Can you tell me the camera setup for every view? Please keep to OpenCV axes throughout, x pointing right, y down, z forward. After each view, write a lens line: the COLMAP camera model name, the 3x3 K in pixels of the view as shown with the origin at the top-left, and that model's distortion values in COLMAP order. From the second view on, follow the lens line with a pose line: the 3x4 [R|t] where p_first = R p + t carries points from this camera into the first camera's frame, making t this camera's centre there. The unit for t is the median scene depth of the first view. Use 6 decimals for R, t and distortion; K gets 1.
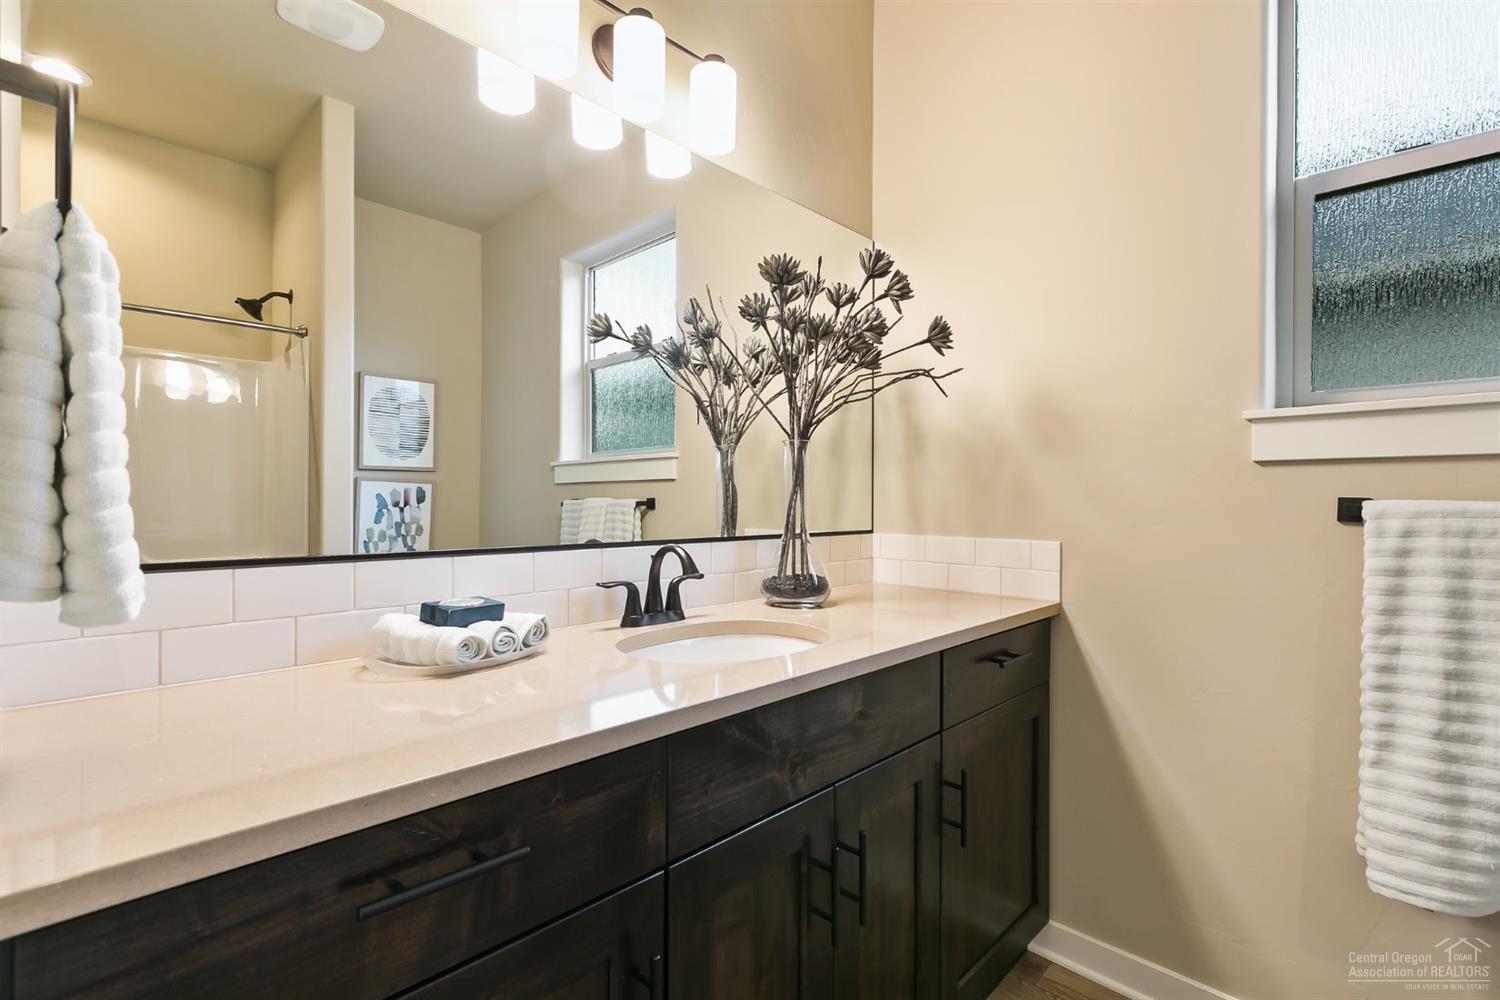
lens RADIAL K [[681.5, 0, 758.6], [0, 681.5, 498.0], [0, 0, 1]] dist [0.005860, 0.000847]
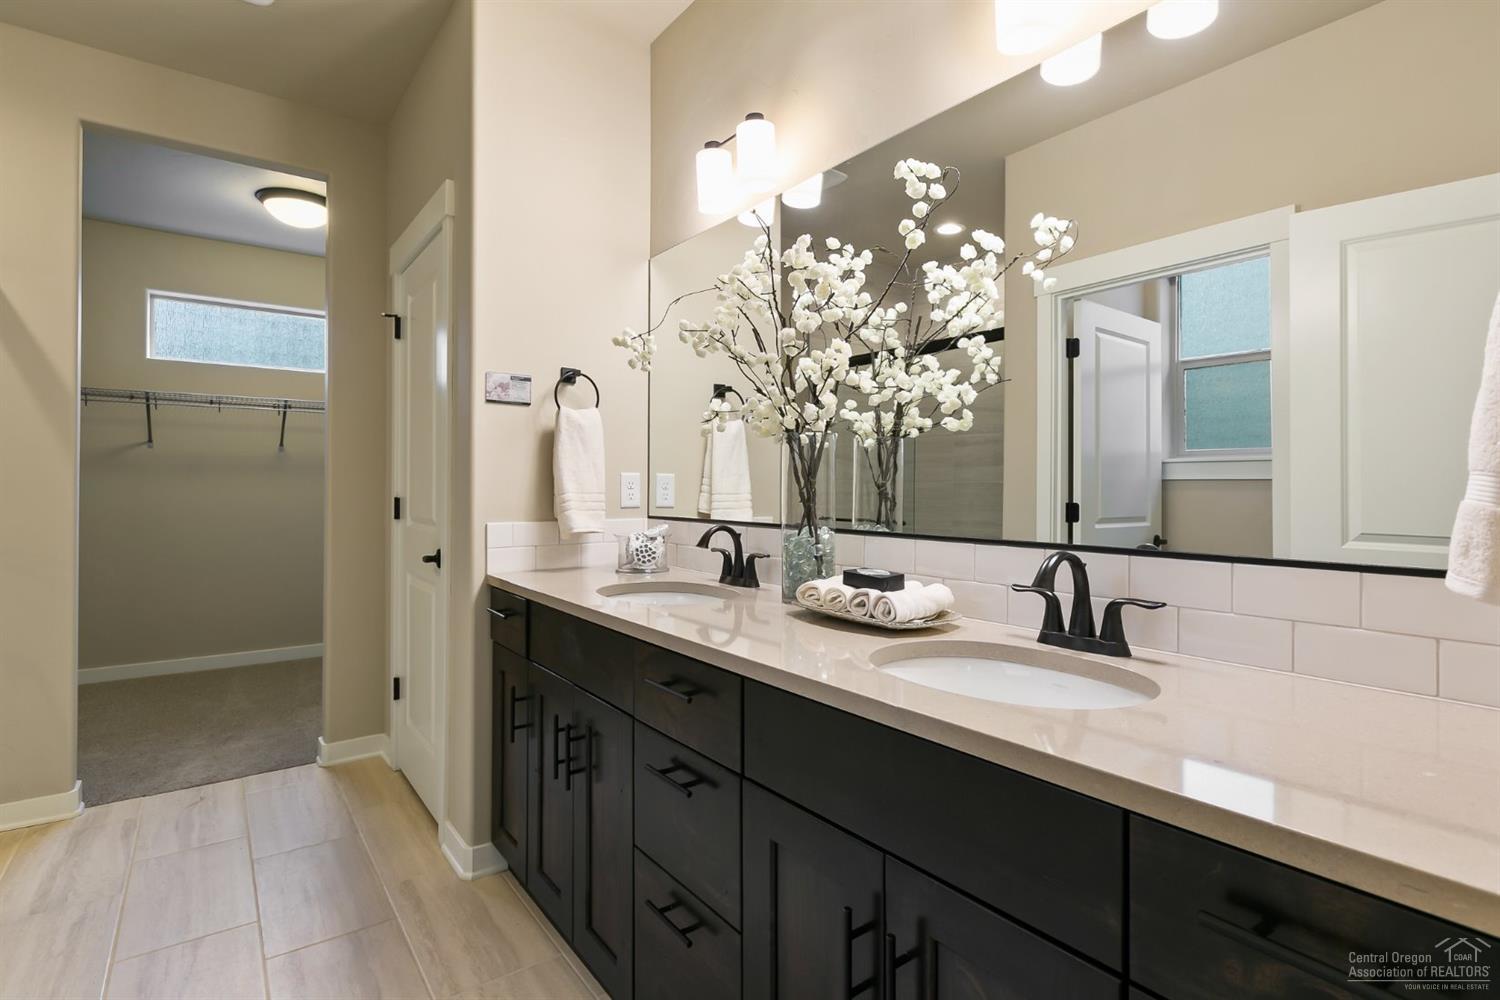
lens RADIAL K [[700.2, 0, 757.1], [0, 700.2, 497.8], [0, 0, 1]] dist [-0.019139, -0.000135]
pose [[-0.143401, -0.001852, -0.989663, 0.695930], [-0.002380, 0.999996, -0.001527, 0.008743], [0.989662, 0.002136, -0.143404, 0.722837]]
